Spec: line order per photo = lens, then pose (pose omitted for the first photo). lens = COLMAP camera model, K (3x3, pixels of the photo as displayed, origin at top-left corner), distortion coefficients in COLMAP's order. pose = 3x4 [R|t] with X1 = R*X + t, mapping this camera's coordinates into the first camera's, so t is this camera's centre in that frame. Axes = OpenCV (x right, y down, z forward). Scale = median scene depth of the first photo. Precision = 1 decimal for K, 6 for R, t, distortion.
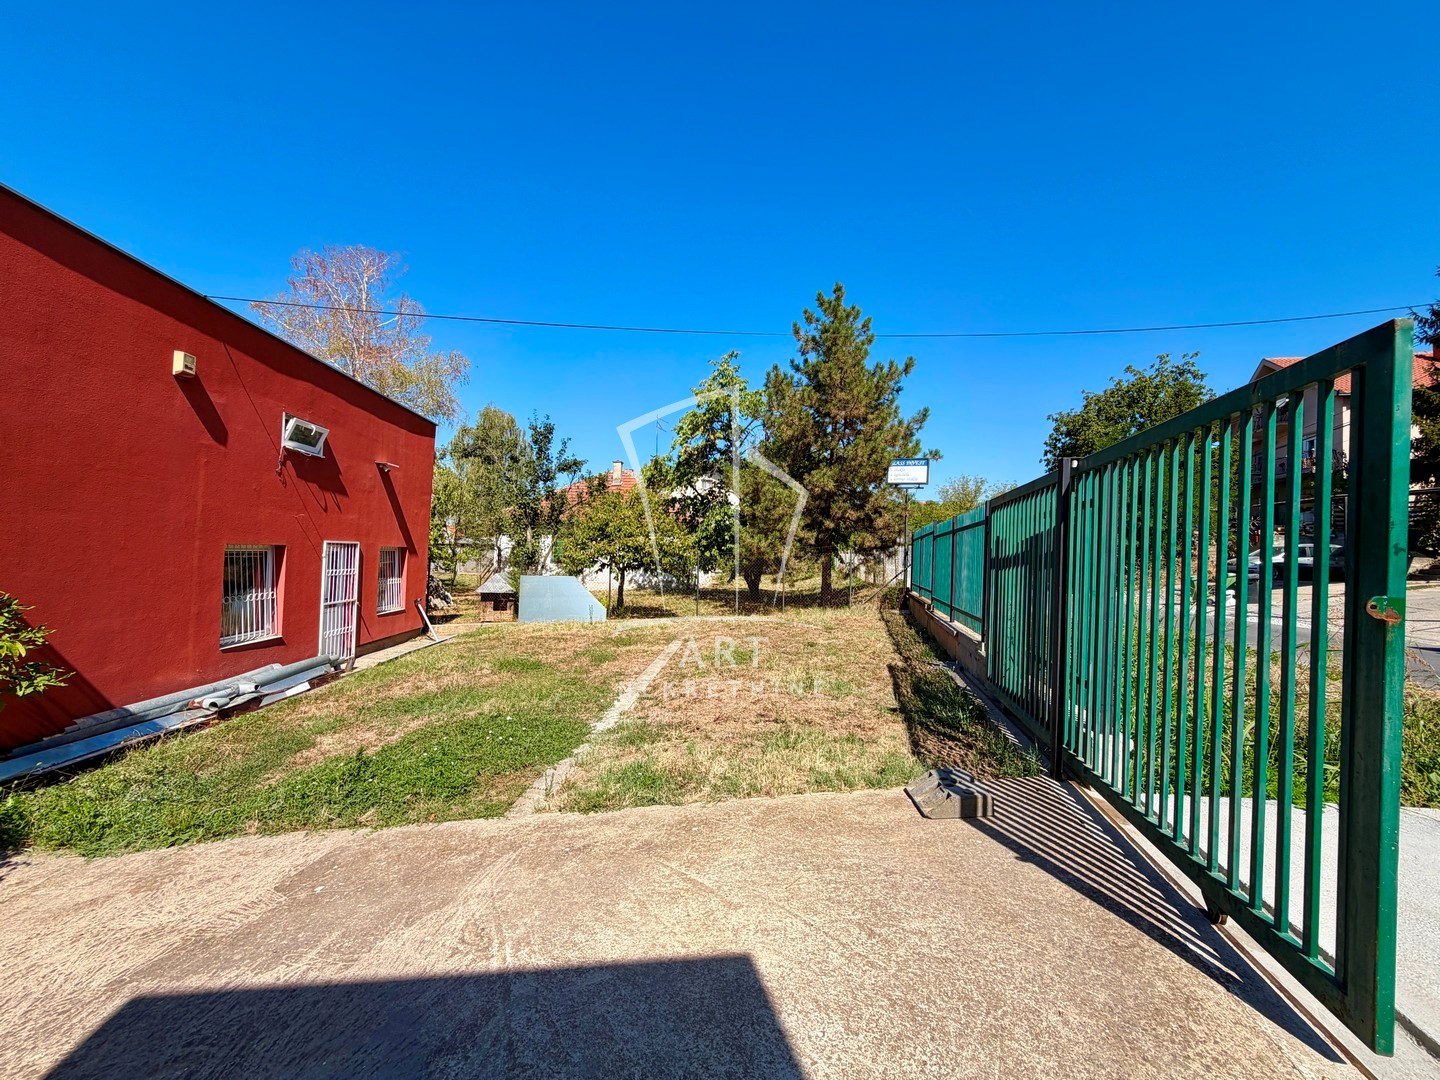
lens RADIAL K [[571.1, 0, 720.0], [0, 571.1, 540.0], [0, 0, 1]] dist [0.000010, -0.000089]
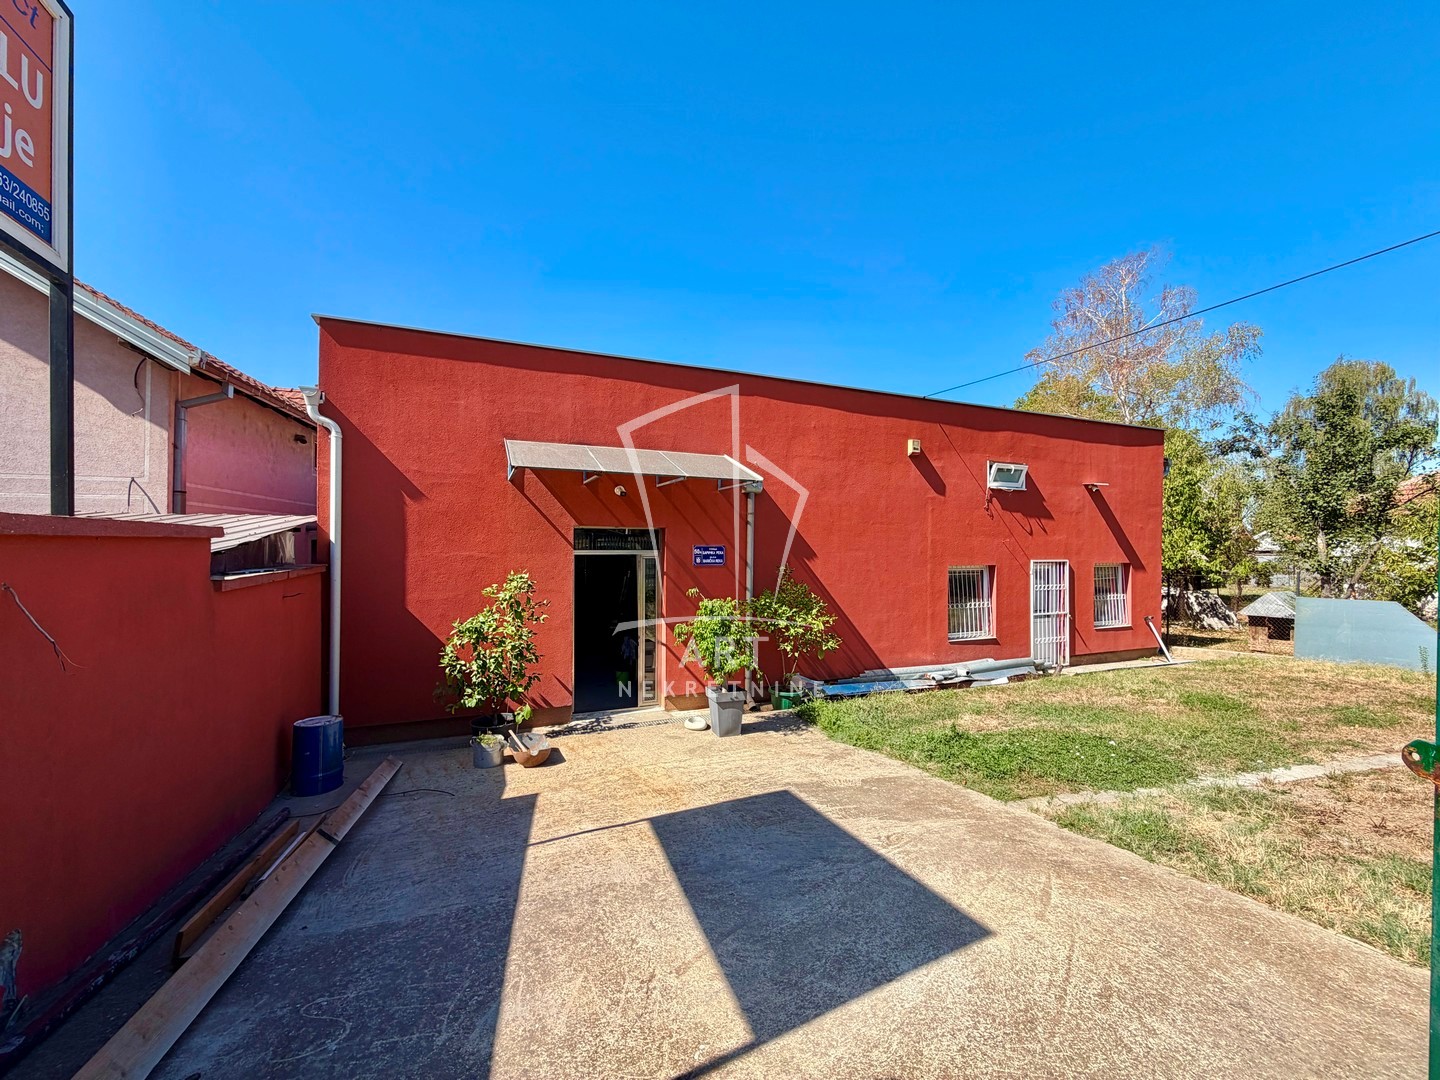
lens RADIAL K [[571.1, 0, 720.0], [0, 571.1, 540.0], [0, 0, 1]] dist [0.000010, -0.000089]
pose [[0.327649, -0.045240, -0.943716, 0.251523], [0.030396, 0.998841, -0.037330, -0.019190], [0.944310, -0.016454, 0.328645, 0.016538]]
